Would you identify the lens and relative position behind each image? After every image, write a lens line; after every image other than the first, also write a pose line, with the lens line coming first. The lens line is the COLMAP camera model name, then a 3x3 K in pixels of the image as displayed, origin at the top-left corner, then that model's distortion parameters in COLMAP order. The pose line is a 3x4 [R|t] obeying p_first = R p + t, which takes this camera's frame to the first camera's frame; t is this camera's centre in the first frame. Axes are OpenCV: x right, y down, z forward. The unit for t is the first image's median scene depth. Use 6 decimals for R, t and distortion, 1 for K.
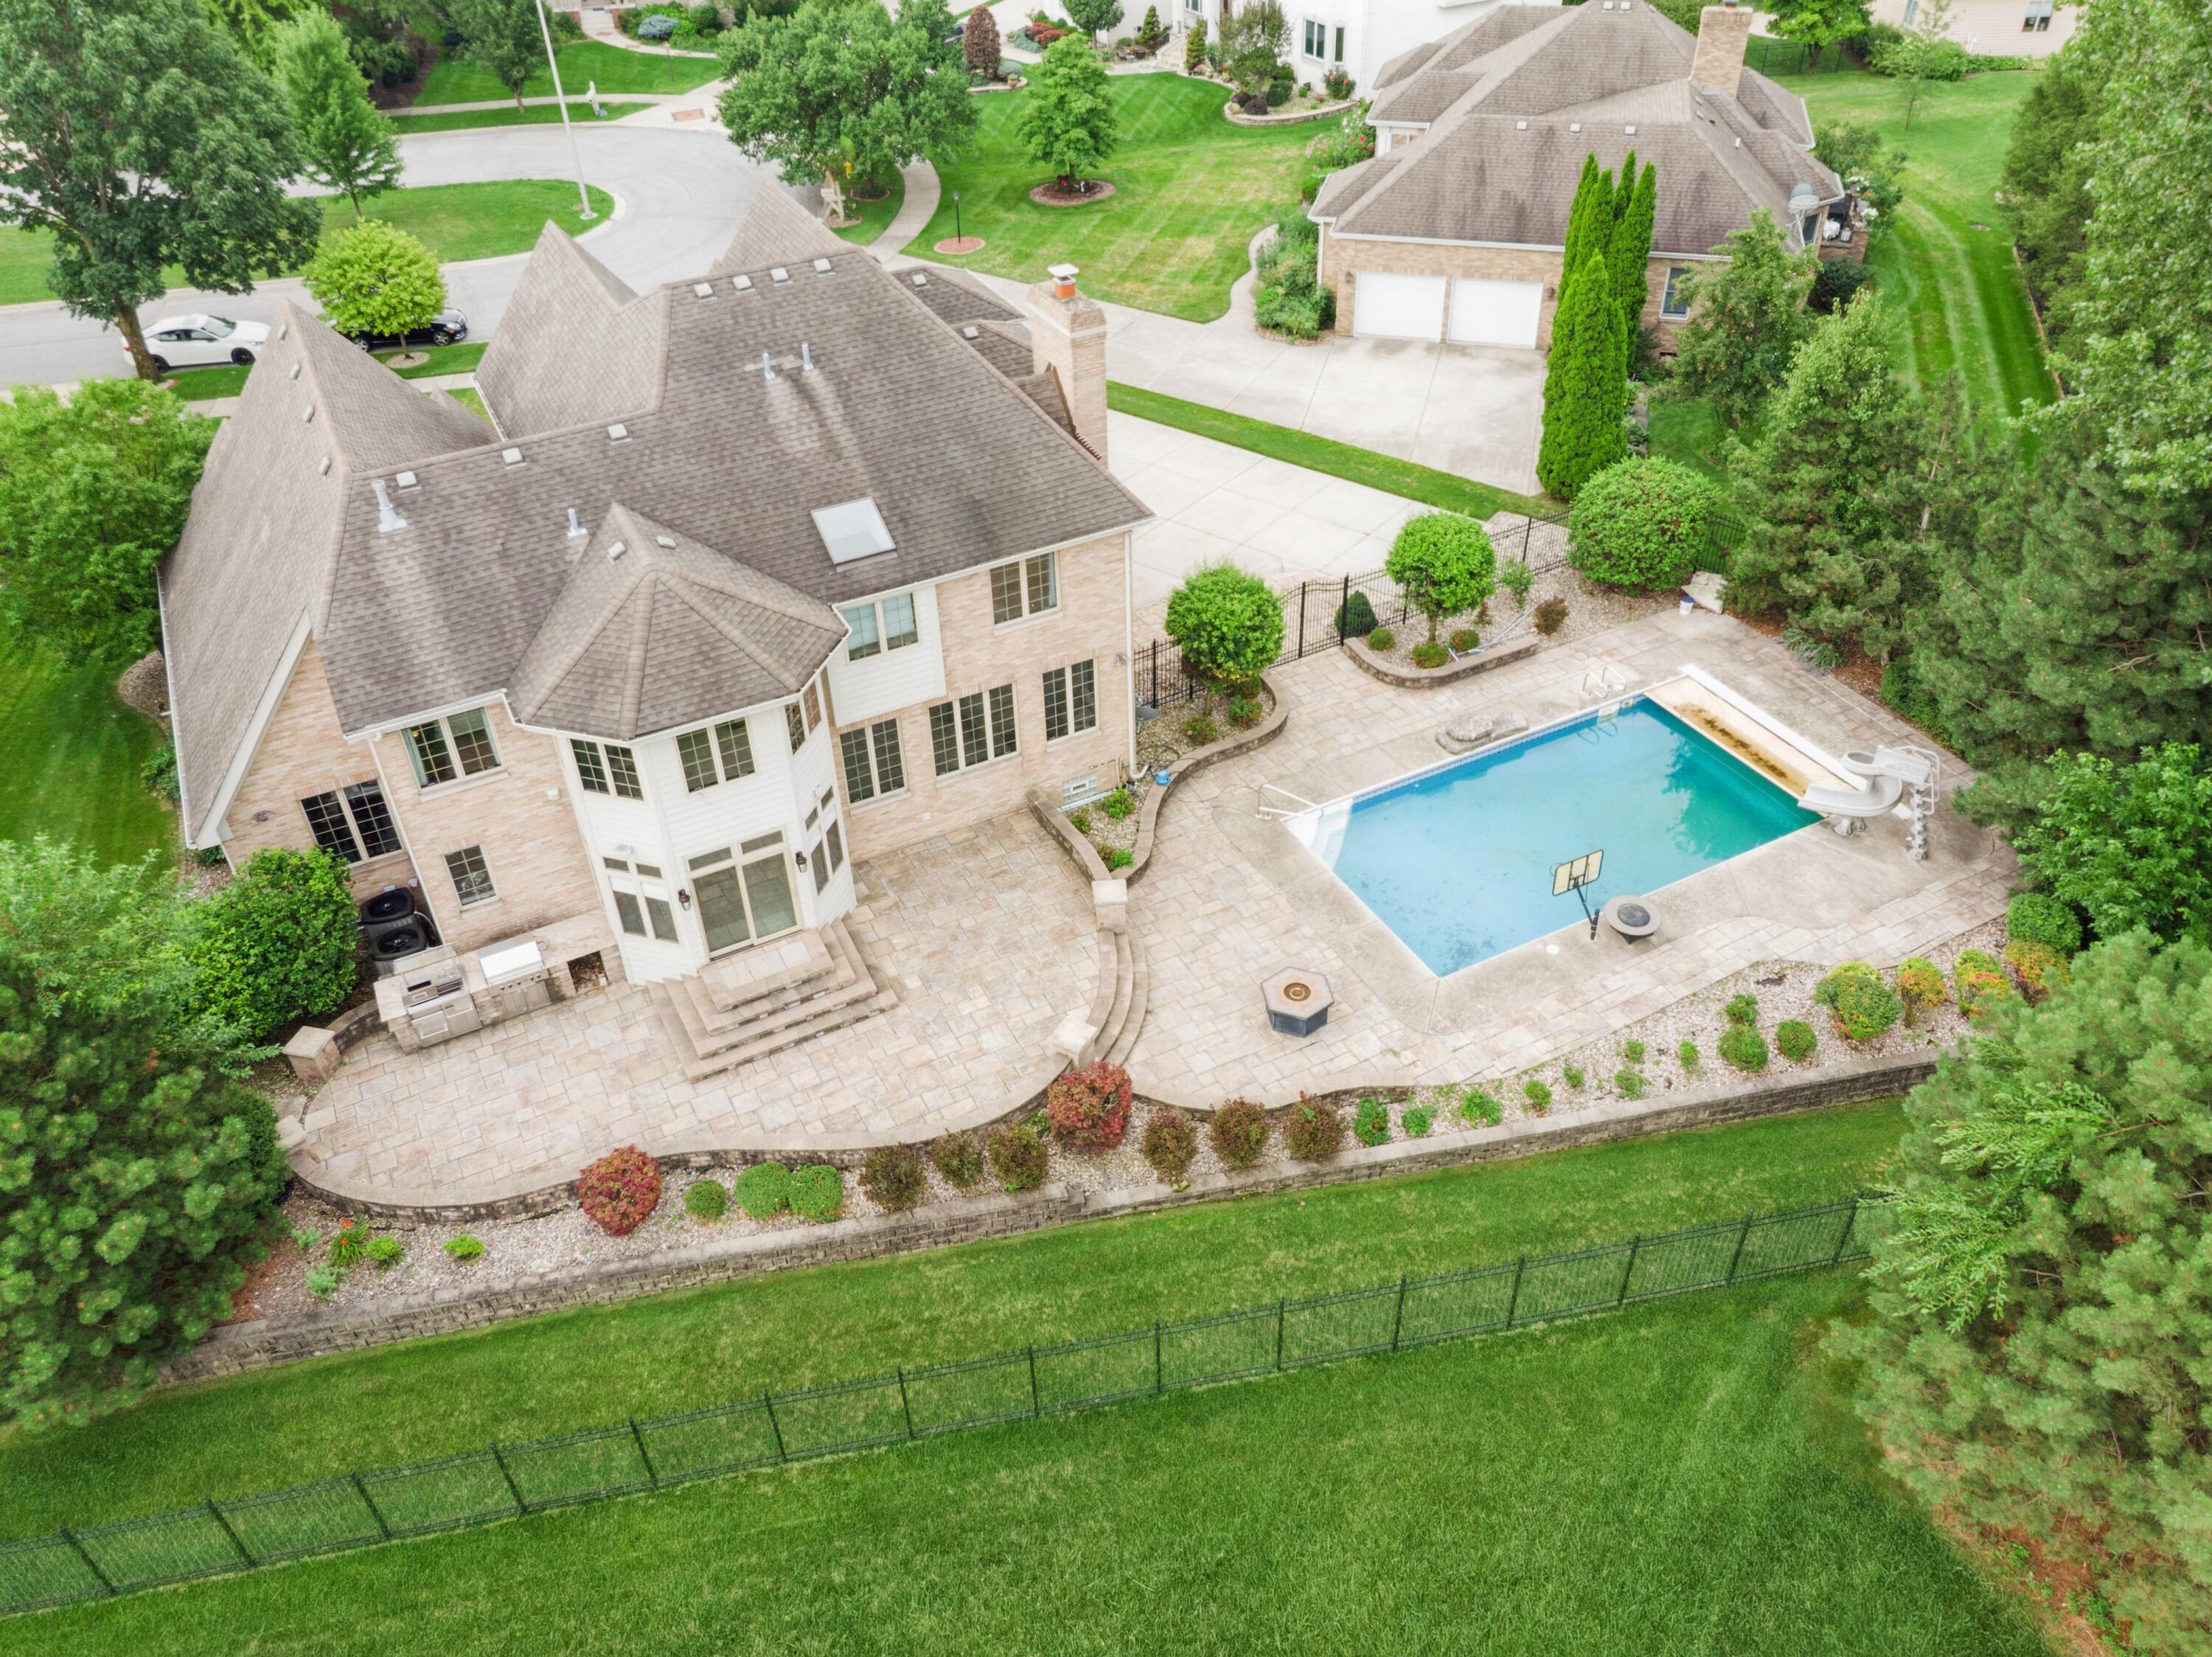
lens RADIAL K [[1639.9, 0, 1110.7], [0, 1639.9, 813.1], [0, 0, 1]] dist [-0.003522, 0.001258]
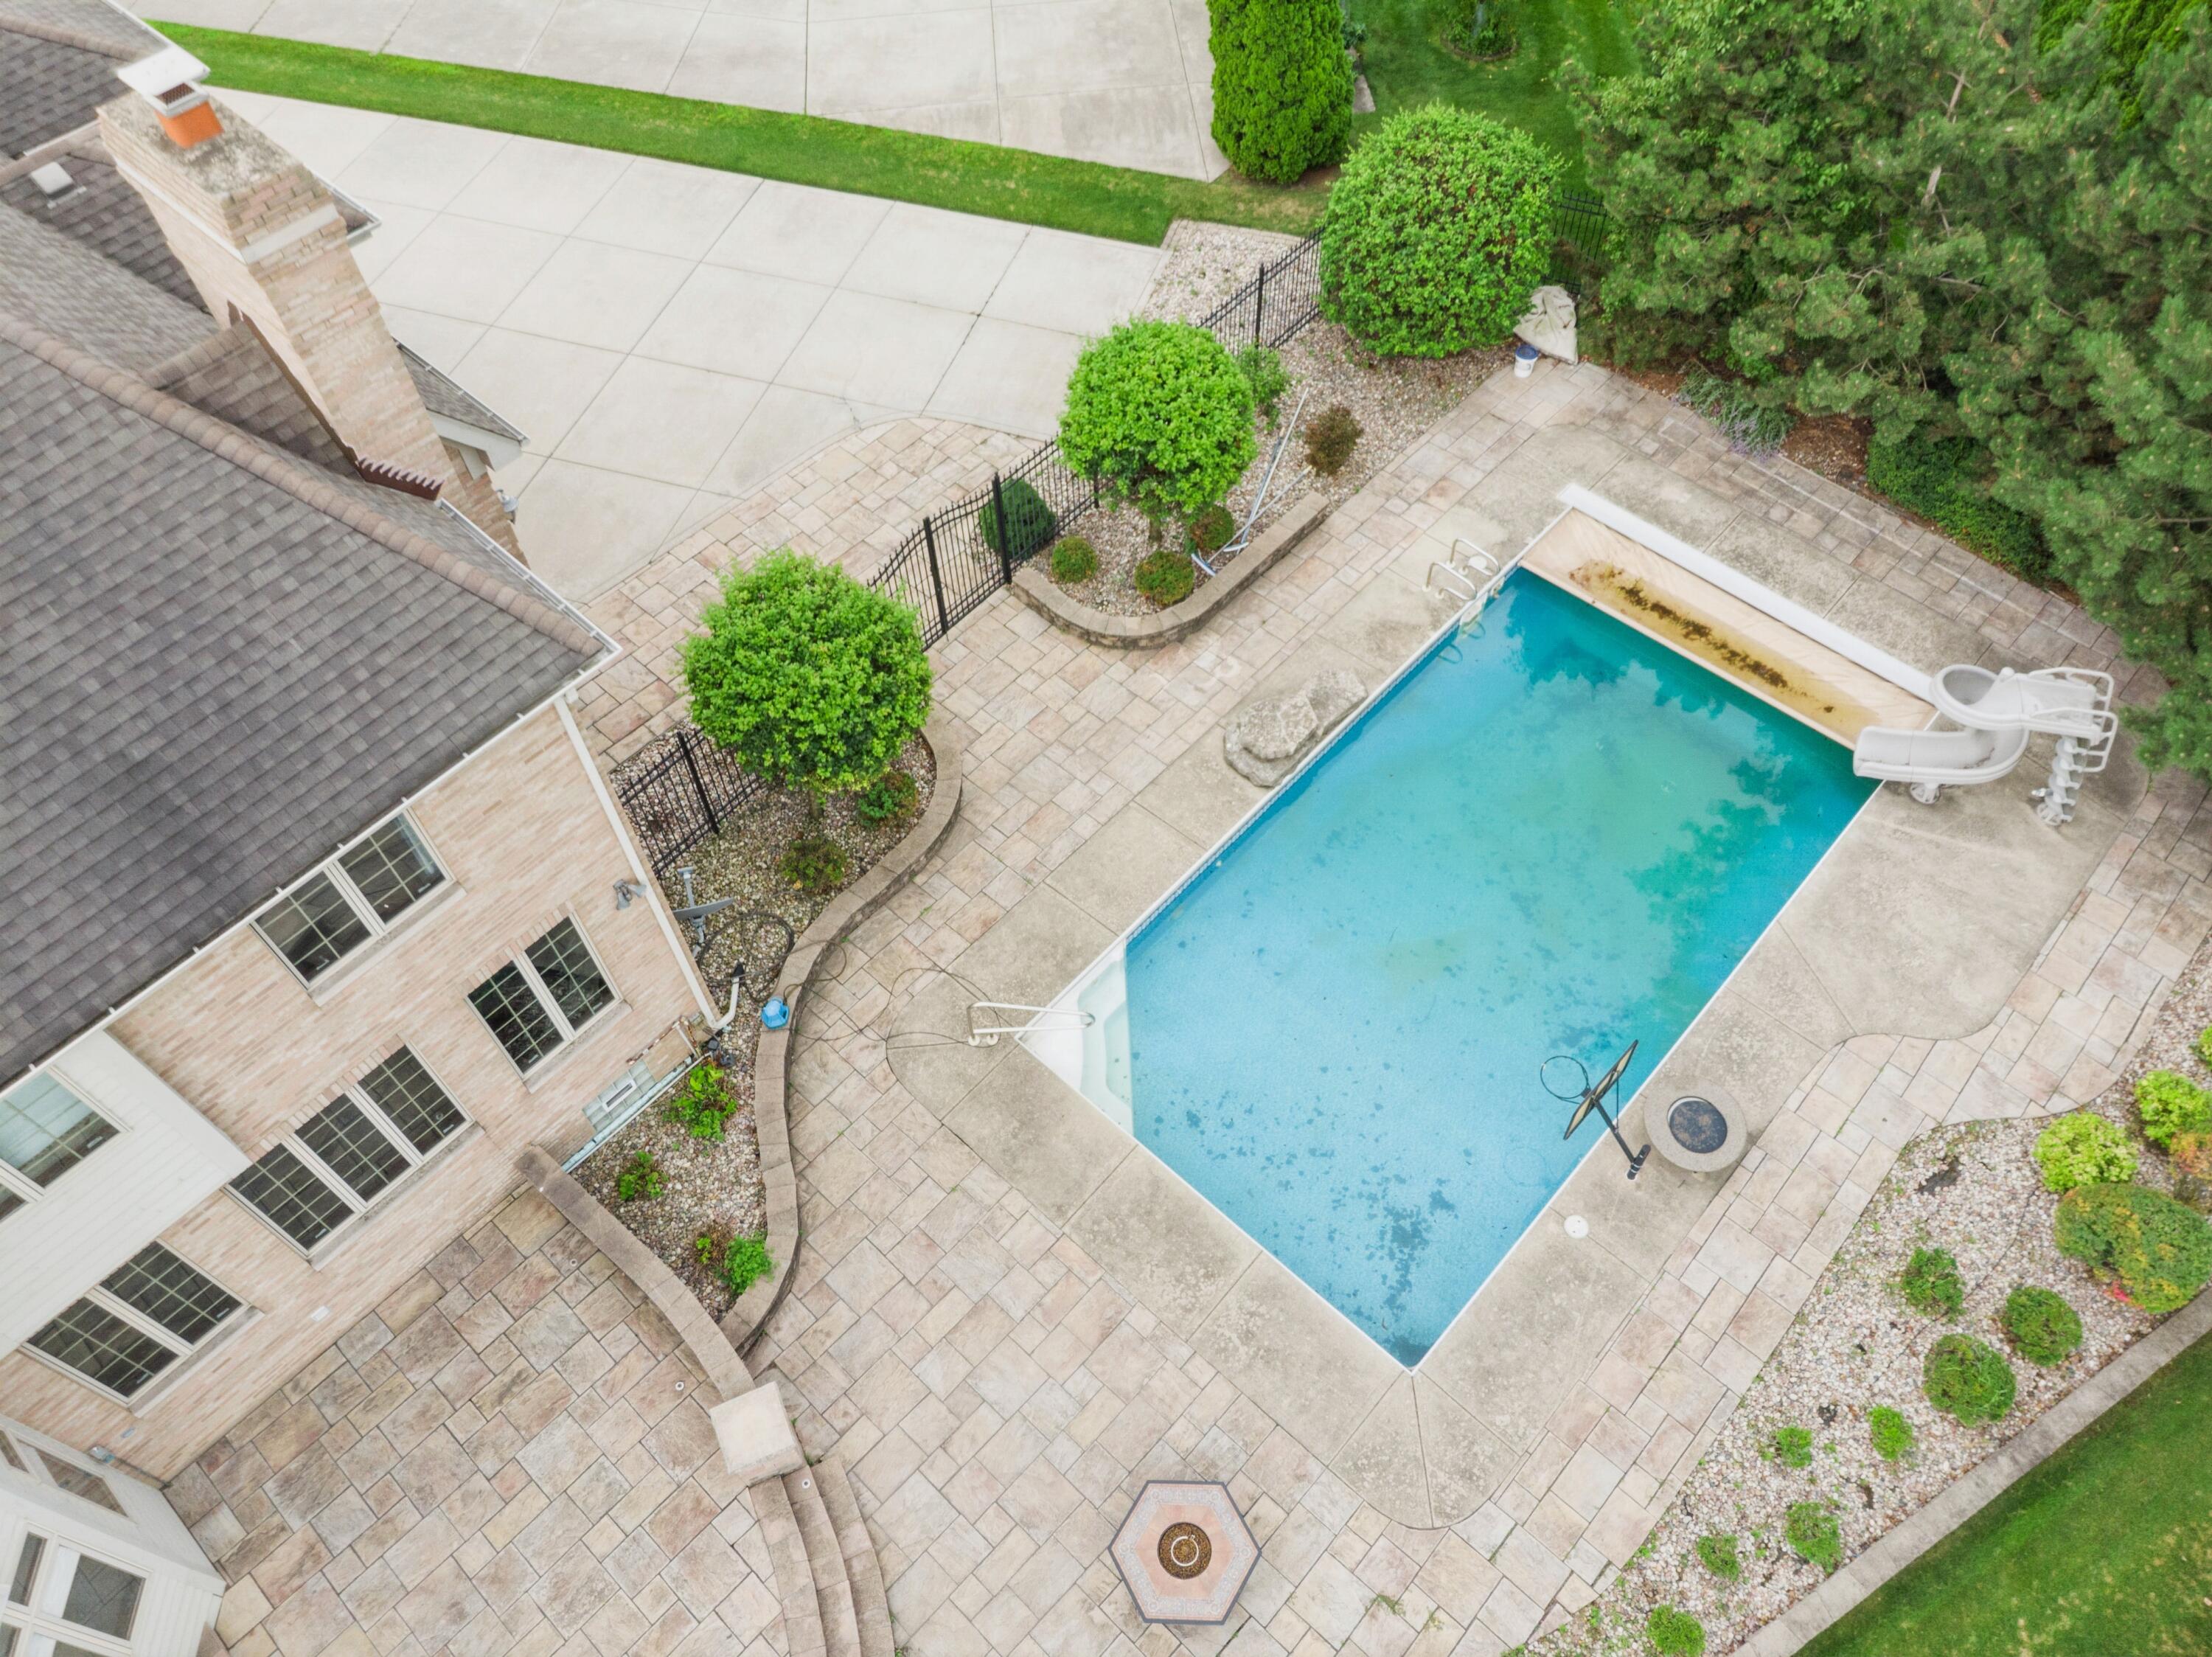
lens RADIAL K [[1639.9, 0, 1106.1], [0, 1639.9, 813.4], [0, 0, 1]] dist [-0.003522, 0.001258]
pose [[0.941754, -0.275746, 0.192519, 0.051951], [0.210618, 0.929884, 0.301591, -0.232155], [-0.262183, -0.243476, 0.933798, 0.537339]]
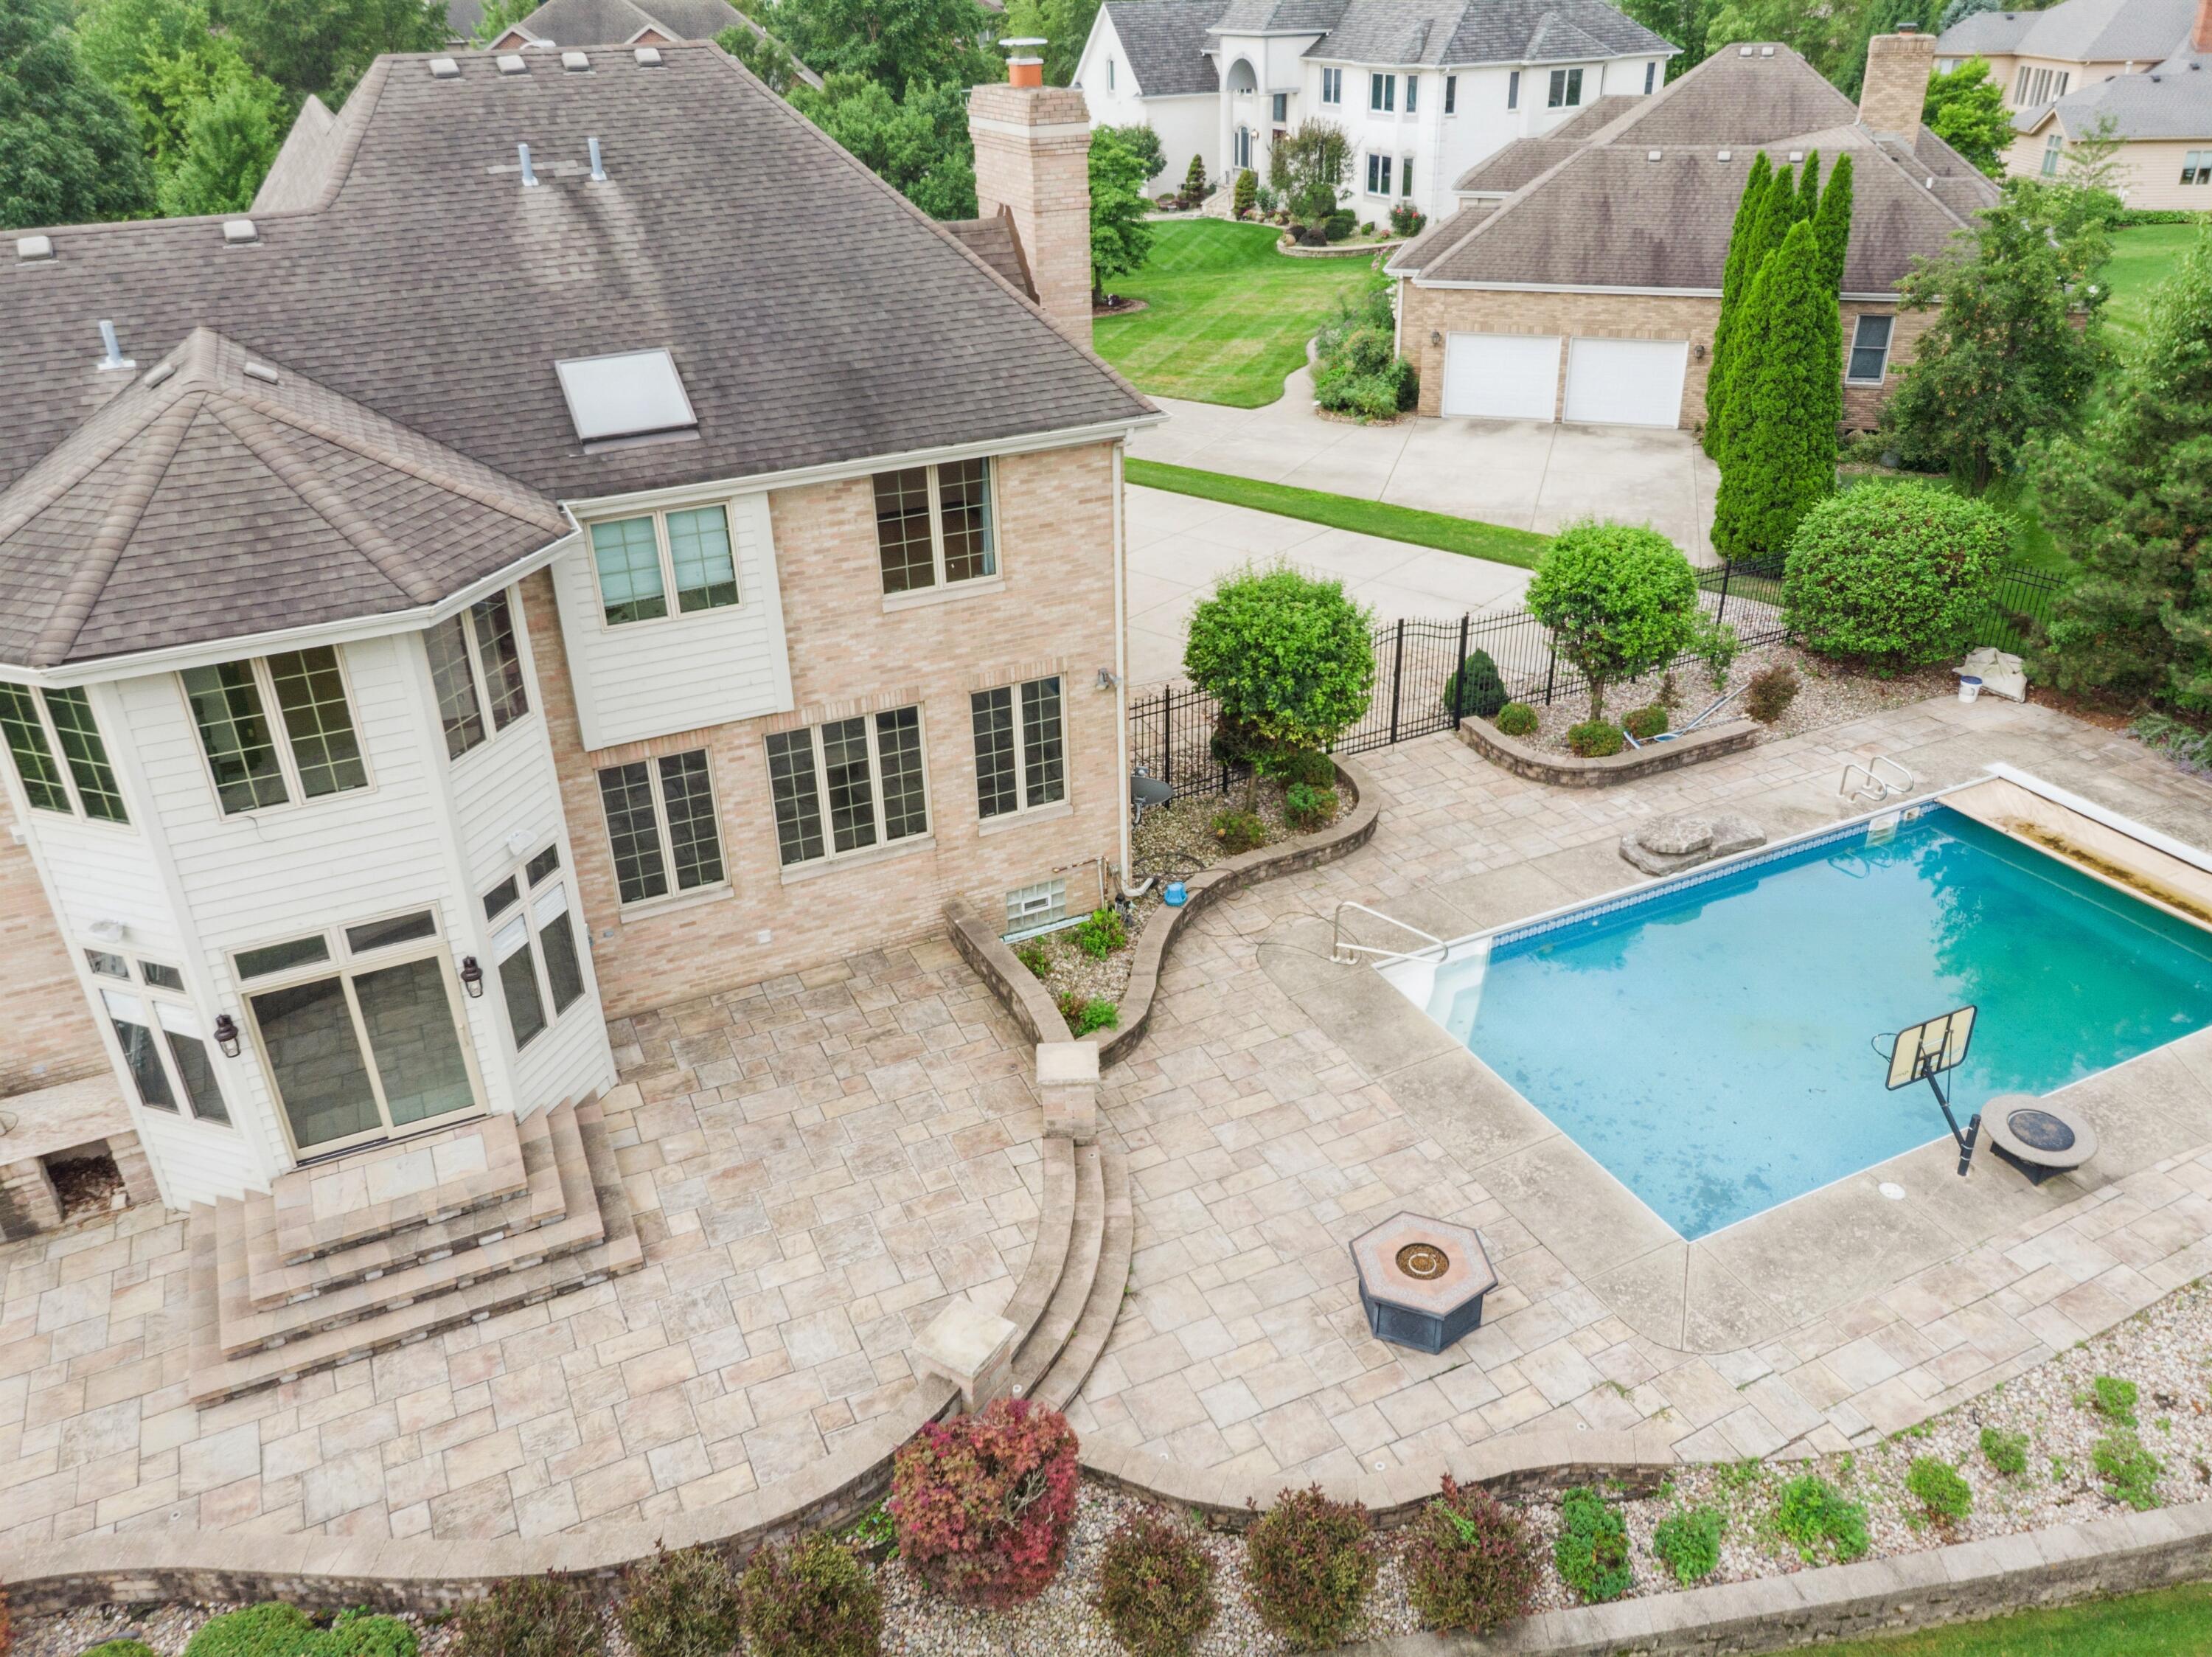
lens RADIAL K [[1639.9, 0, 1110.4], [0, 1639.9, 808.6], [0, 0, 1]] dist [-0.003522, 0.001258]
pose [[0.999391, 0.020102, -0.028513, 0.026370], [-0.024737, 0.984639, -0.172844, 0.056228], [0.024601, 0.173444, 0.984536, 0.425982]]
